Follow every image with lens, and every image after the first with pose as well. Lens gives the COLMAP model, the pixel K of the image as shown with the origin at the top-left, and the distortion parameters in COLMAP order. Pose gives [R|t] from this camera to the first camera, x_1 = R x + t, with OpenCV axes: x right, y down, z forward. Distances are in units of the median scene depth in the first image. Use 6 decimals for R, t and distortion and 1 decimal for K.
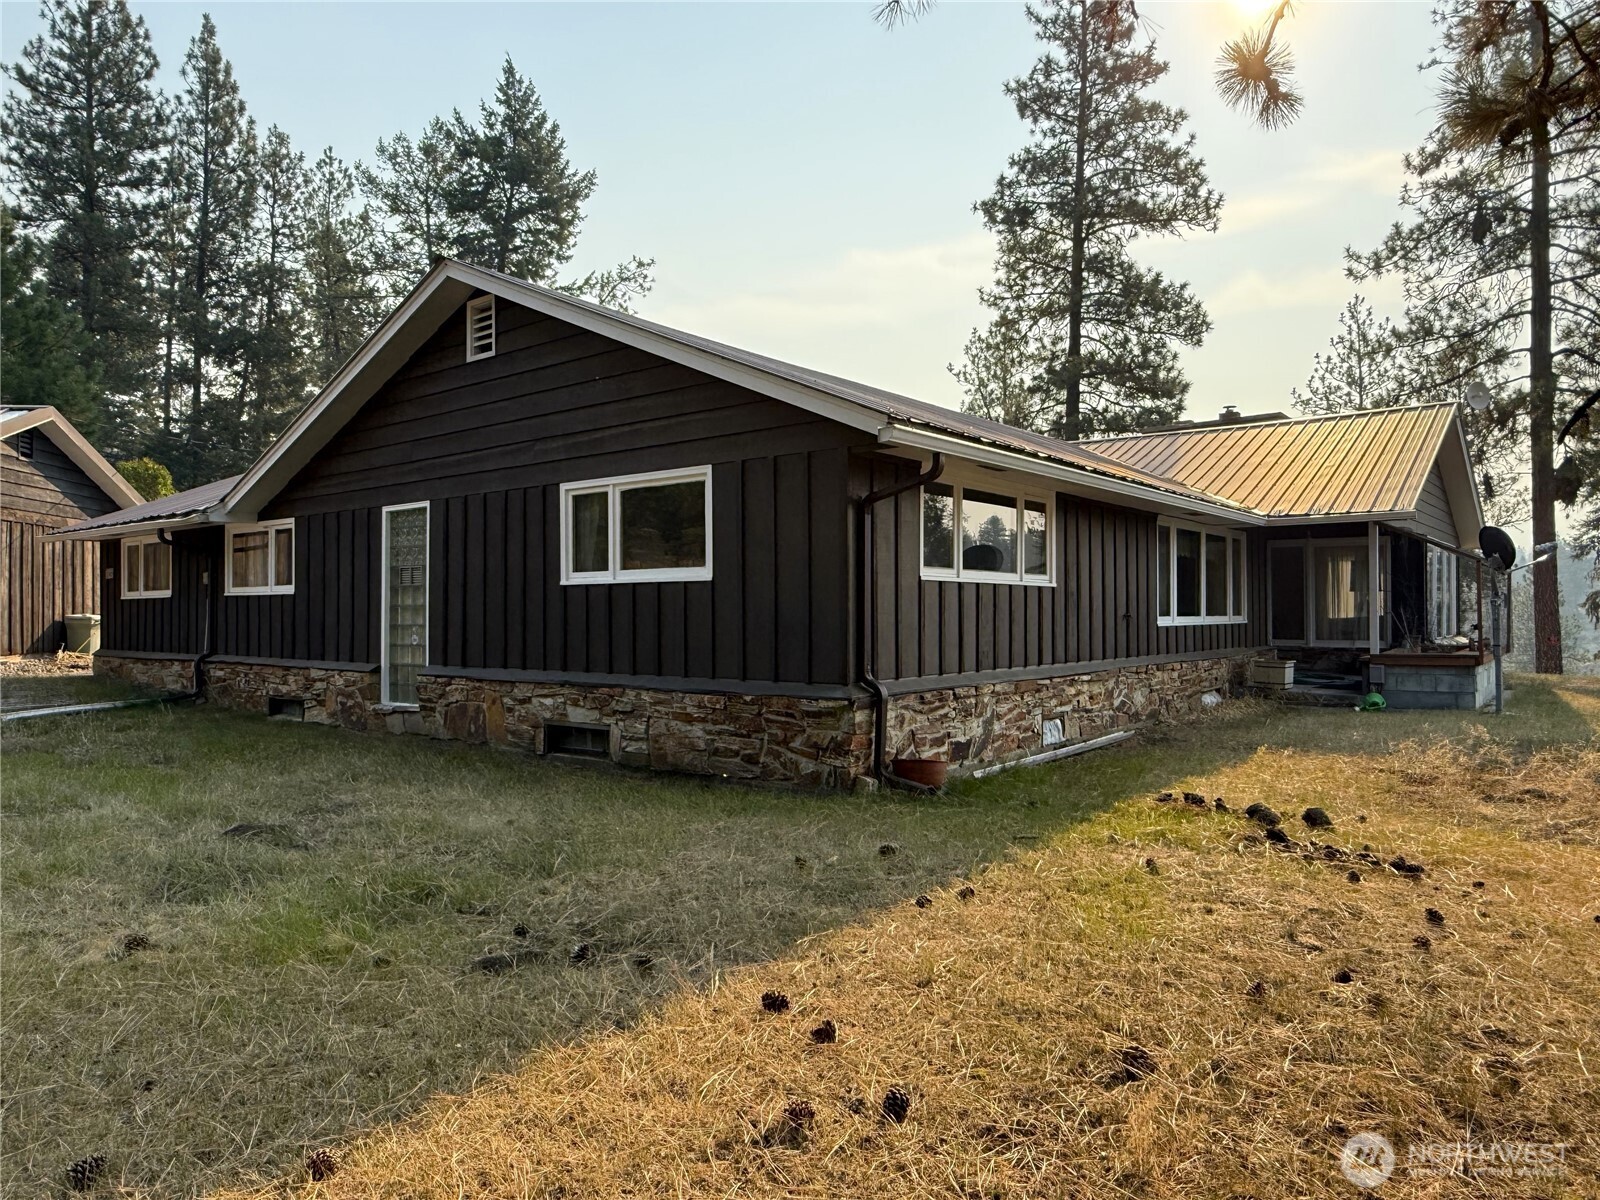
lens RADIAL K [[1049.4, 0, 803.6], [0, 1049.4, 604.2], [0, 0, 1]] dist [0.001553, 0.003479]
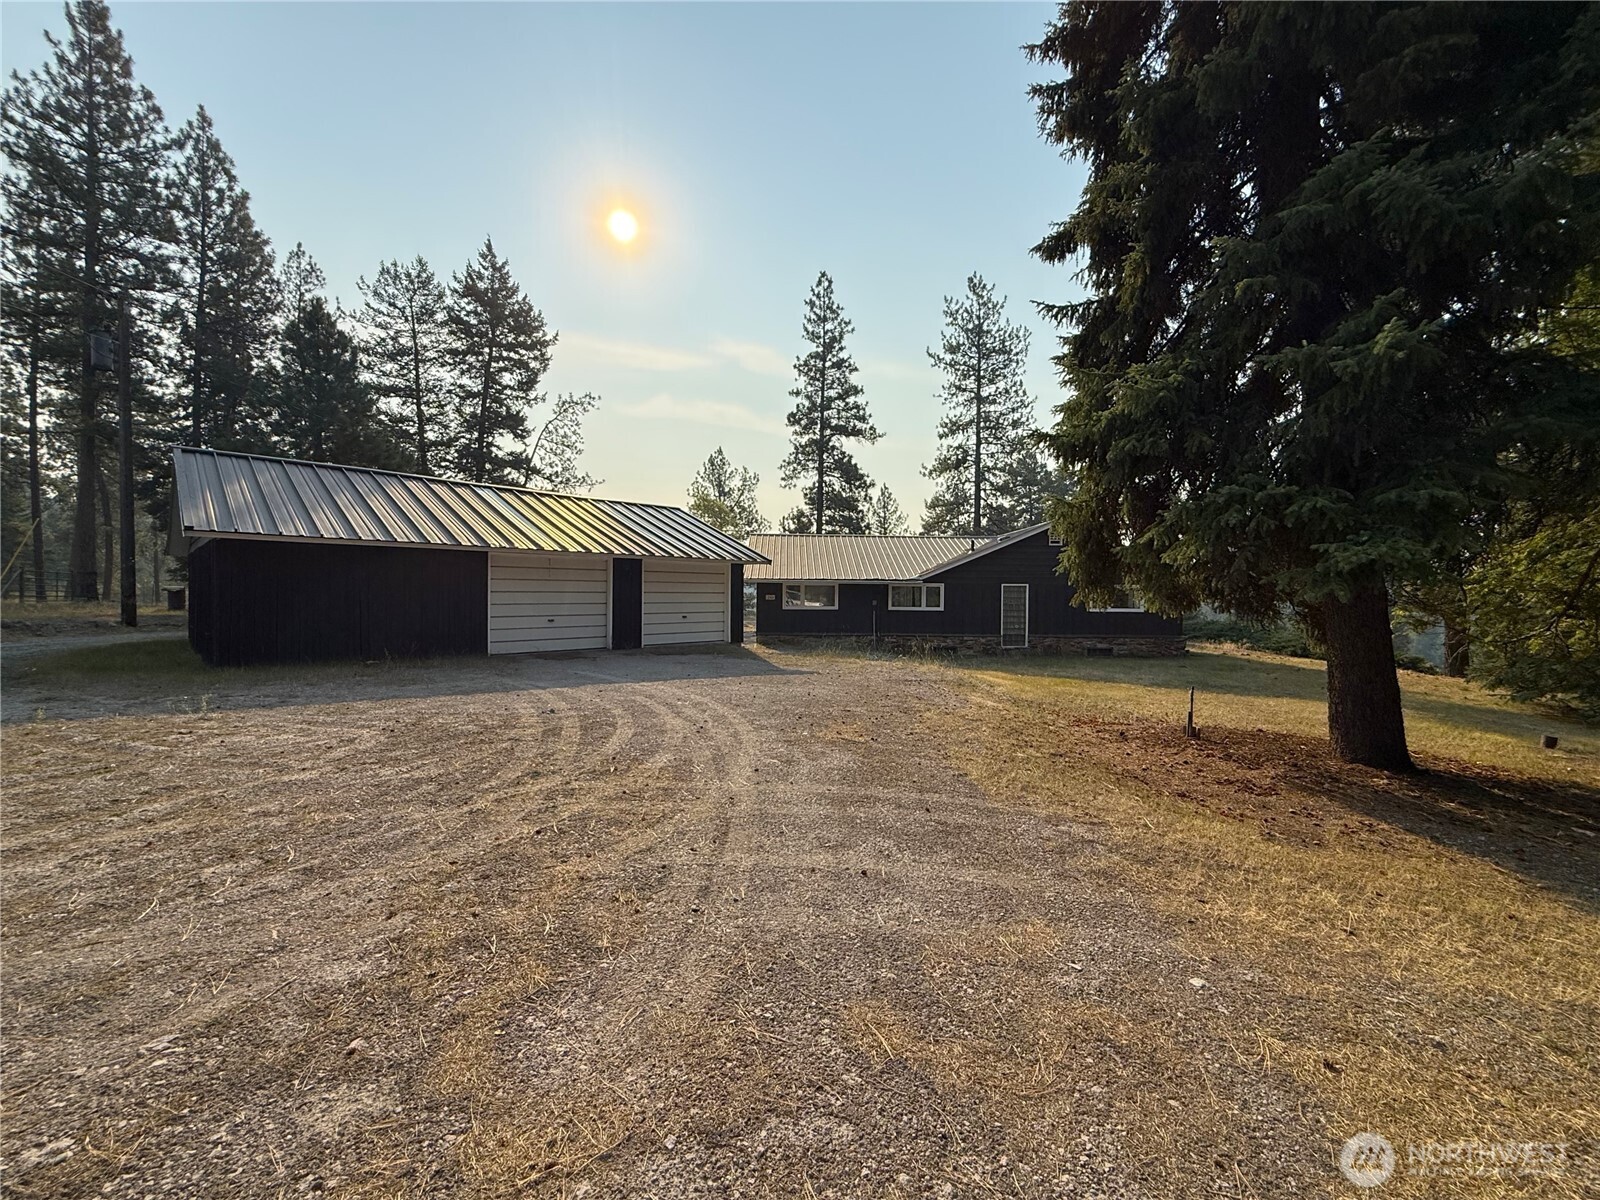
lens RADIAL K [[660.6, 0, 807.7], [0, 660.6, 601.0], [0, 0, 1]] dist [-0.002086, -0.000209]
pose [[0.761777, 0.007051, 0.647801, -1.251281], [-0.016562, 0.999826, 0.008594, -0.029244], [-0.647627, -0.017276, 0.761761, -0.073797]]
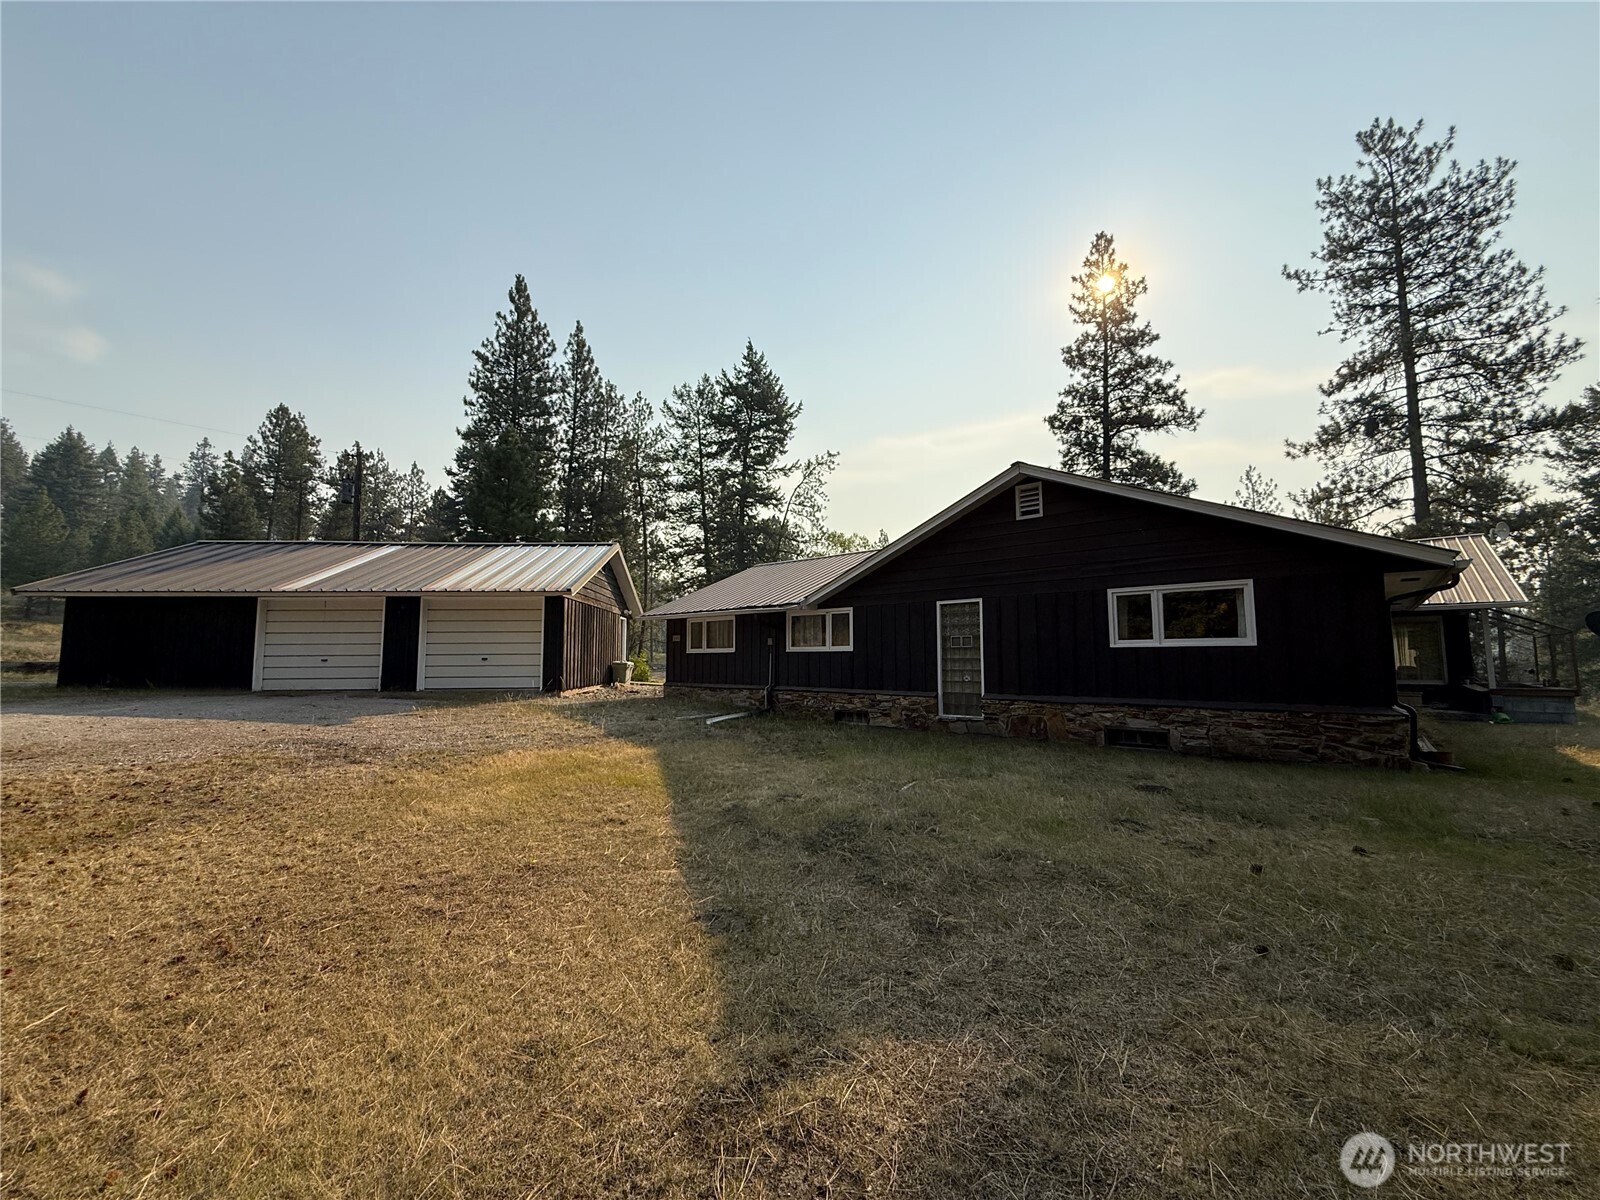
lens RADIAL K [[640.5, 0, 796.5], [0, 640.5, 601.5], [0, 0, 1]] dist [0.001255, 0.000246]
pose [[0.998556, -0.002631, -0.053660, -0.341392], [-0.001764, 0.996656, -0.081697, -0.003198], [0.053695, 0.081673, 0.995212, -0.043178]]
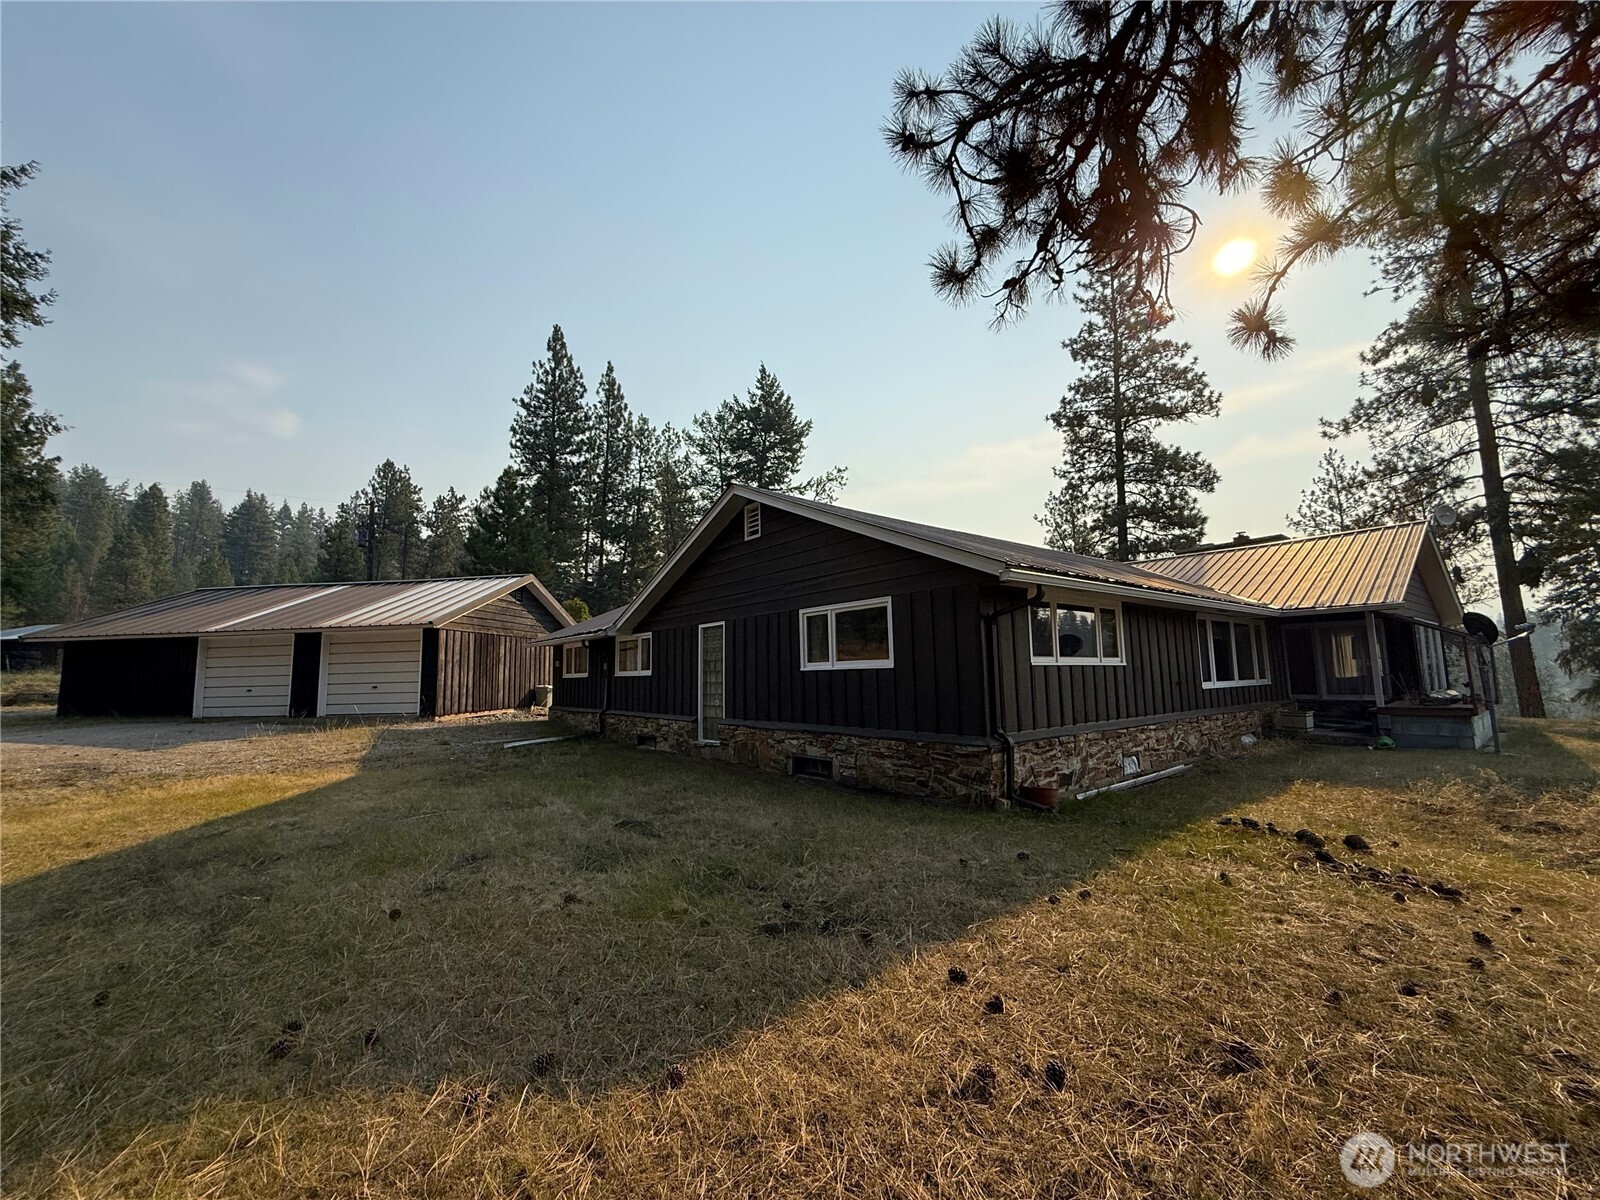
lens RADIAL K [[640.5, 0, 796.5], [0, 640.5, 601.5], [0, 0, 1]] dist [0.001255, 0.000246]
pose [[0.974274, -0.040736, -0.221655, -0.004778], [0.017340, 0.994162, -0.106491, -0.009459], [0.224699, 0.099908, 0.969293, 0.004037]]
